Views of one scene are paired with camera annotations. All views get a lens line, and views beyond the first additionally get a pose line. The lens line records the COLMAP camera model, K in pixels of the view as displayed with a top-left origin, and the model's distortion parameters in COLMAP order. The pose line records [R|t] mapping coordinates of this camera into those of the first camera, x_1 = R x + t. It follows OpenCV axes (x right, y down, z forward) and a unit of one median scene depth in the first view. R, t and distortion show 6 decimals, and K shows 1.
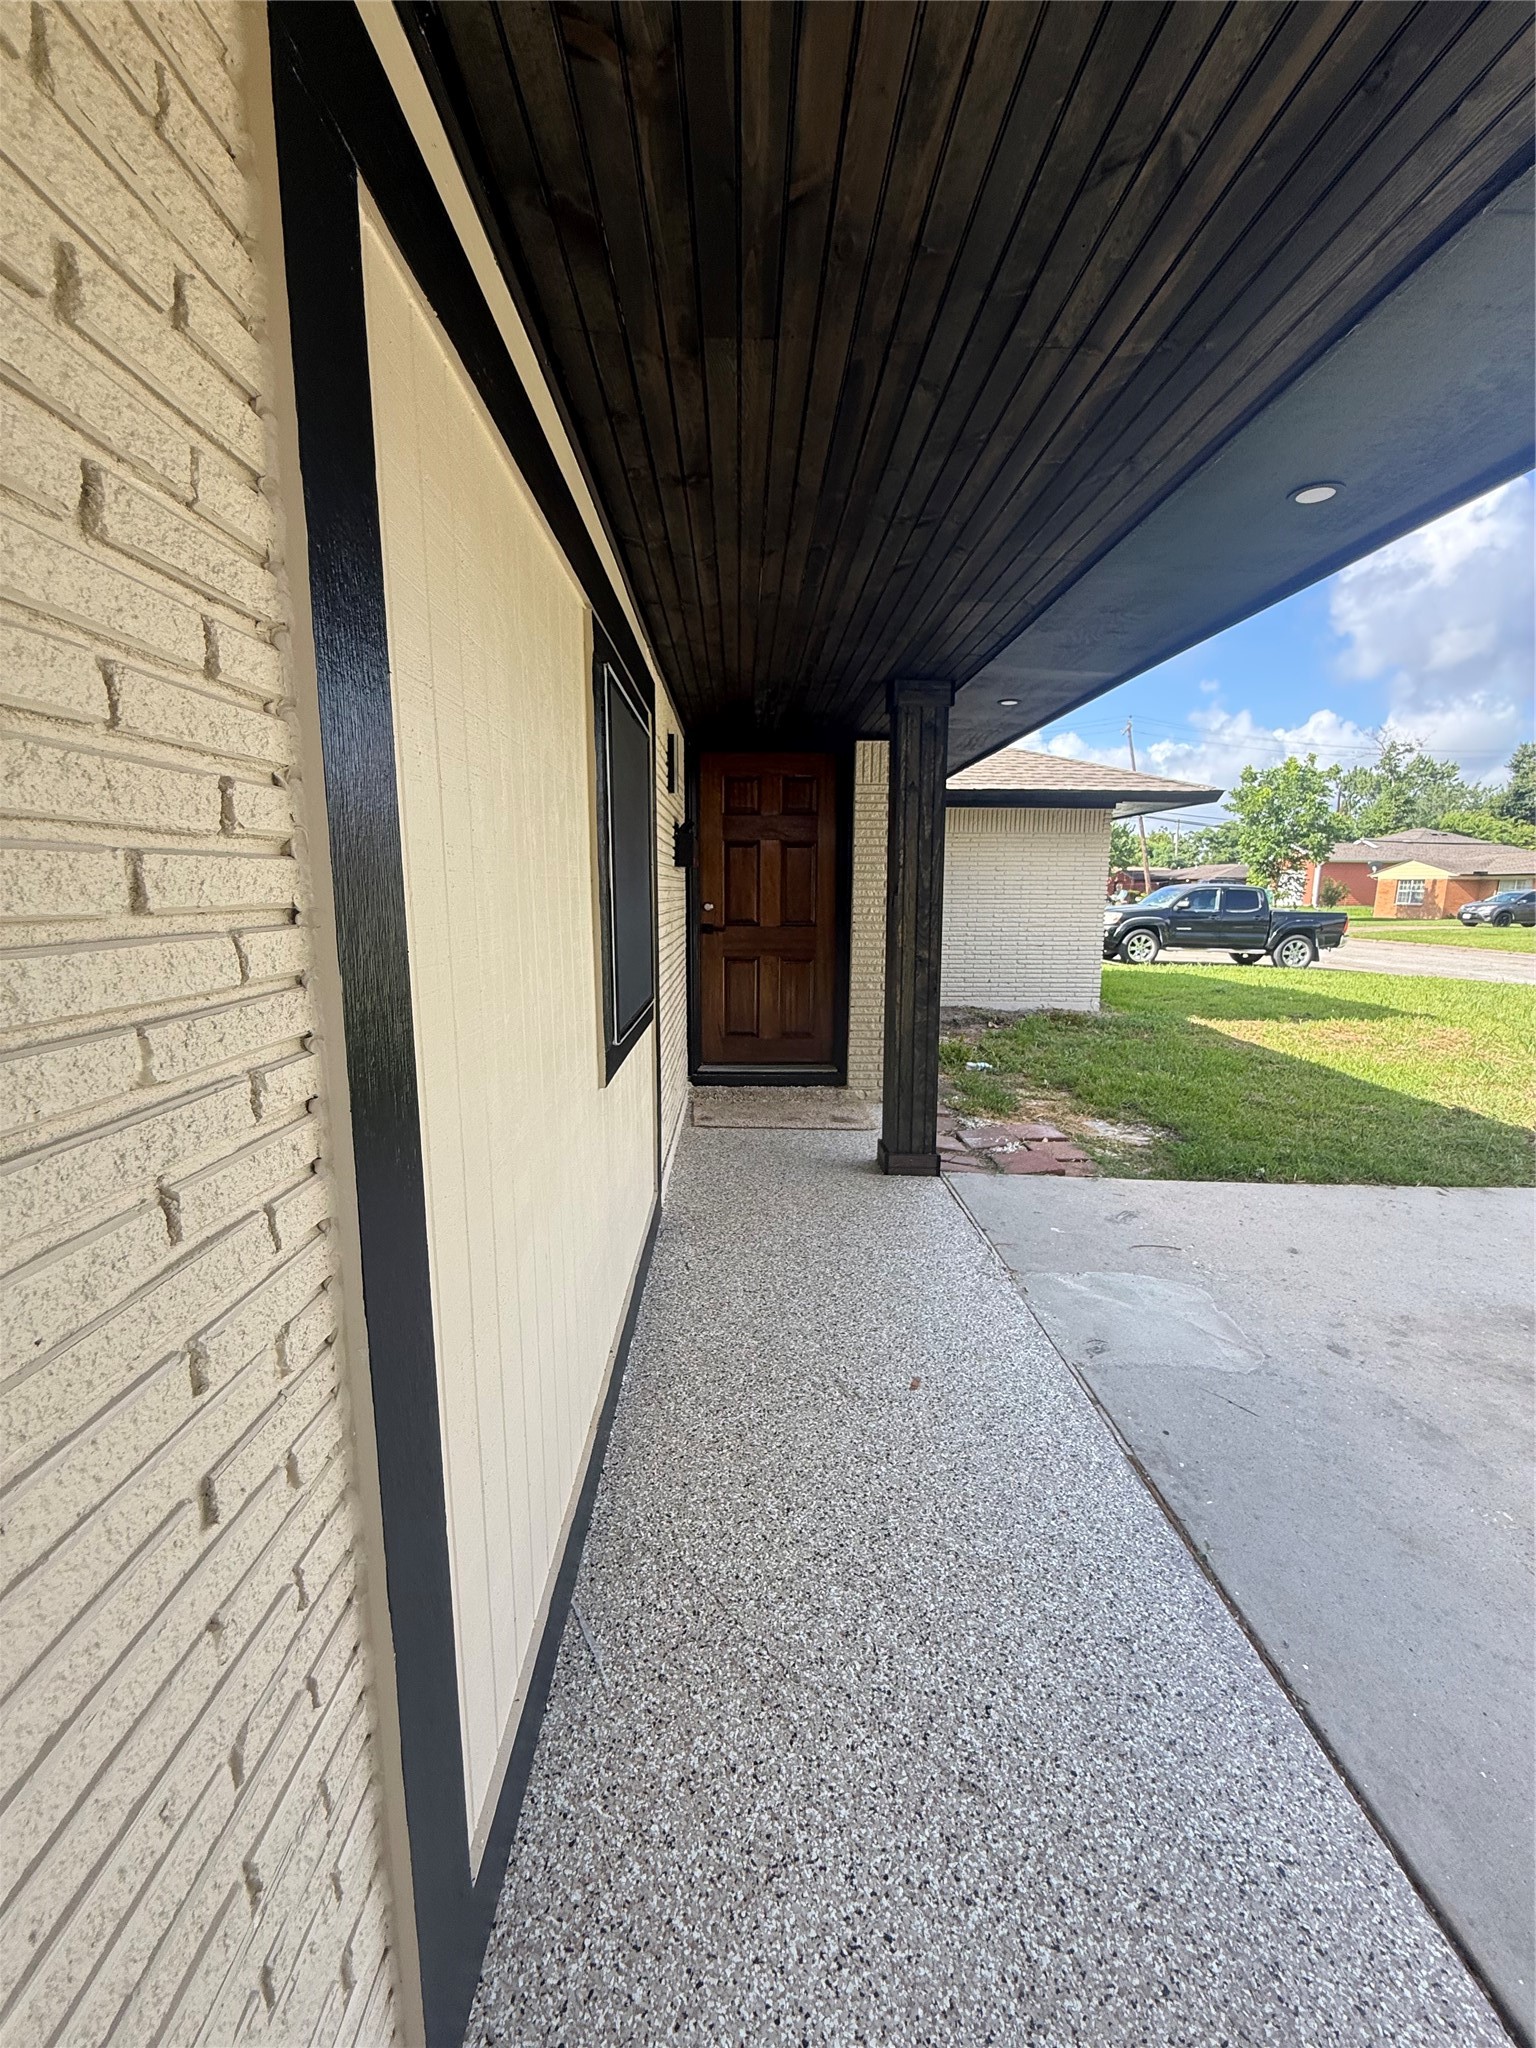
lens RADIAL K [[822.7, 0, 768.0], [0, 822.7, 1024.0], [0, 0, 1]] dist [-0.001002, 0.000135]
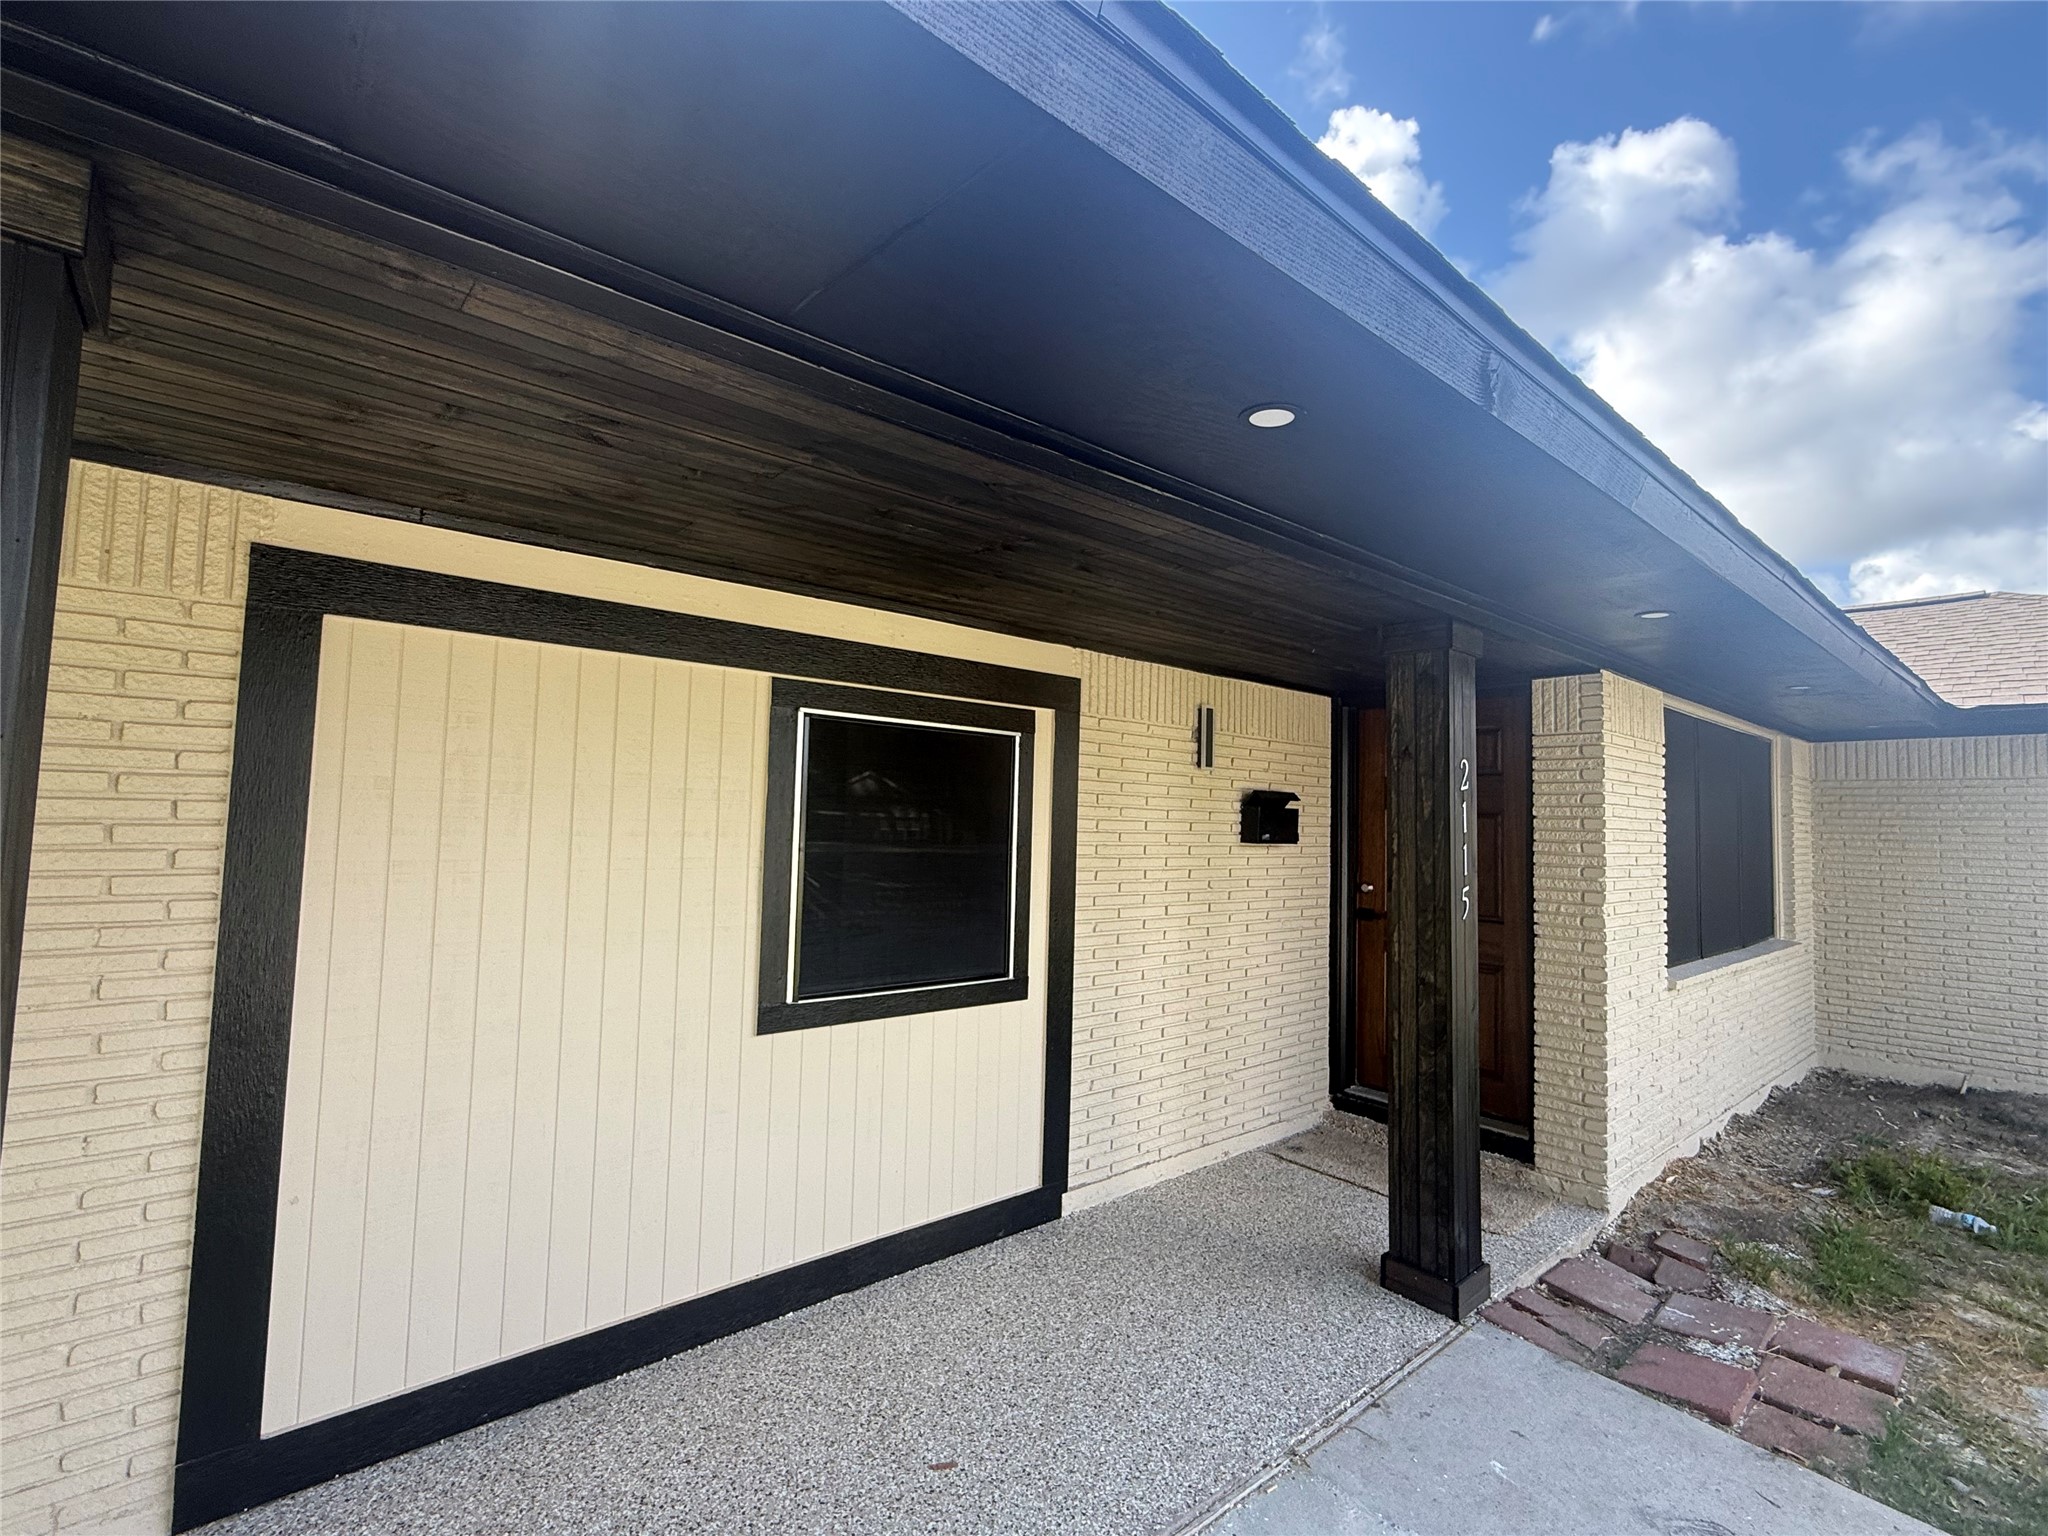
lens RADIAL K [[947.8, 0, 1024.0], [0, 947.8, 768.0], [0, 0, 1]] dist [0.001952, -0.000118]
pose [[0.628698, -0.033022, -0.776948, 0.619581], [-0.148846, 0.975516, -0.161906, -0.075402], [0.763272, 0.217436, 0.608389, 0.184076]]
